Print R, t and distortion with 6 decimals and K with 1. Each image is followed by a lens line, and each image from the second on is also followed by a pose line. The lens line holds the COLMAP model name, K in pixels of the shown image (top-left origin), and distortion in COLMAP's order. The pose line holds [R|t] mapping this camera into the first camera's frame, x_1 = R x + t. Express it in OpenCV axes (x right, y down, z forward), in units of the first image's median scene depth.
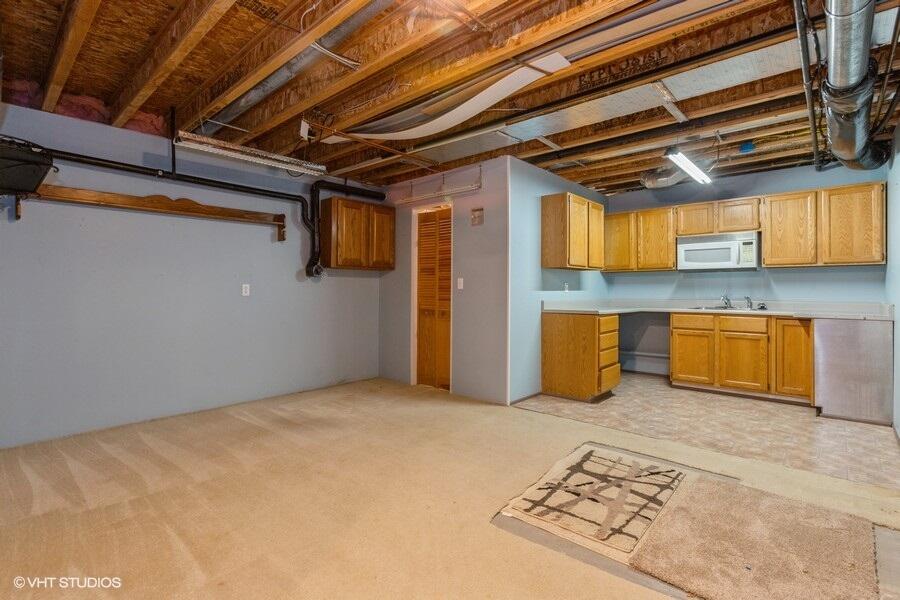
lens RADIAL K [[428.9, 0, 450.0], [0, 428.9, 300.0], [0, 0, 1]] dist [-0.000288, -0.000103]
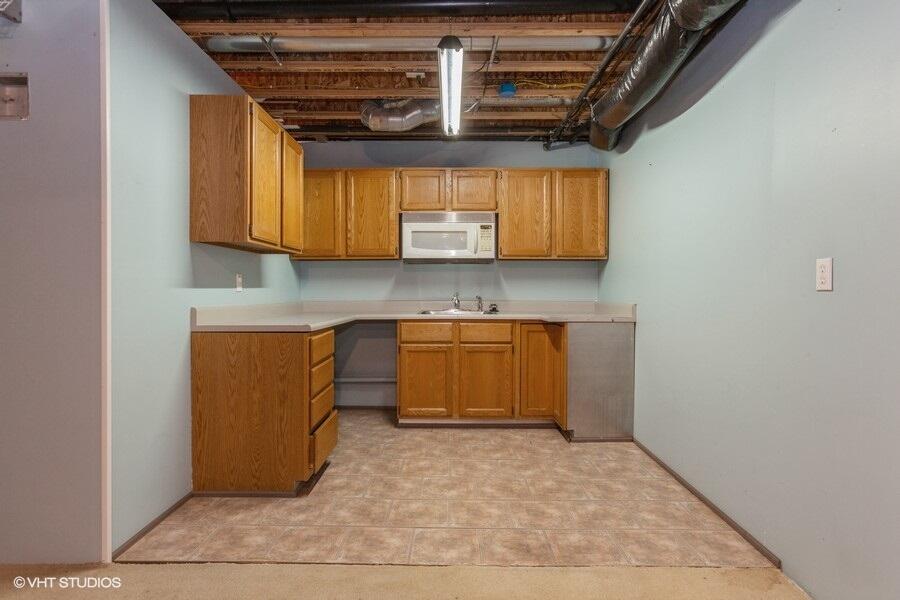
lens RADIAL K [[482.1, 0, 450.5], [0, 482.1, 292.6], [0, 0, 1]] dist [0.001030, 0.000840]
pose [[0.746940, -0.004996, 0.664873, 0.068611], [0.014859, 0.999847, -0.009179, -0.006890], [-0.664725, 0.016735, 0.746900, 0.395365]]
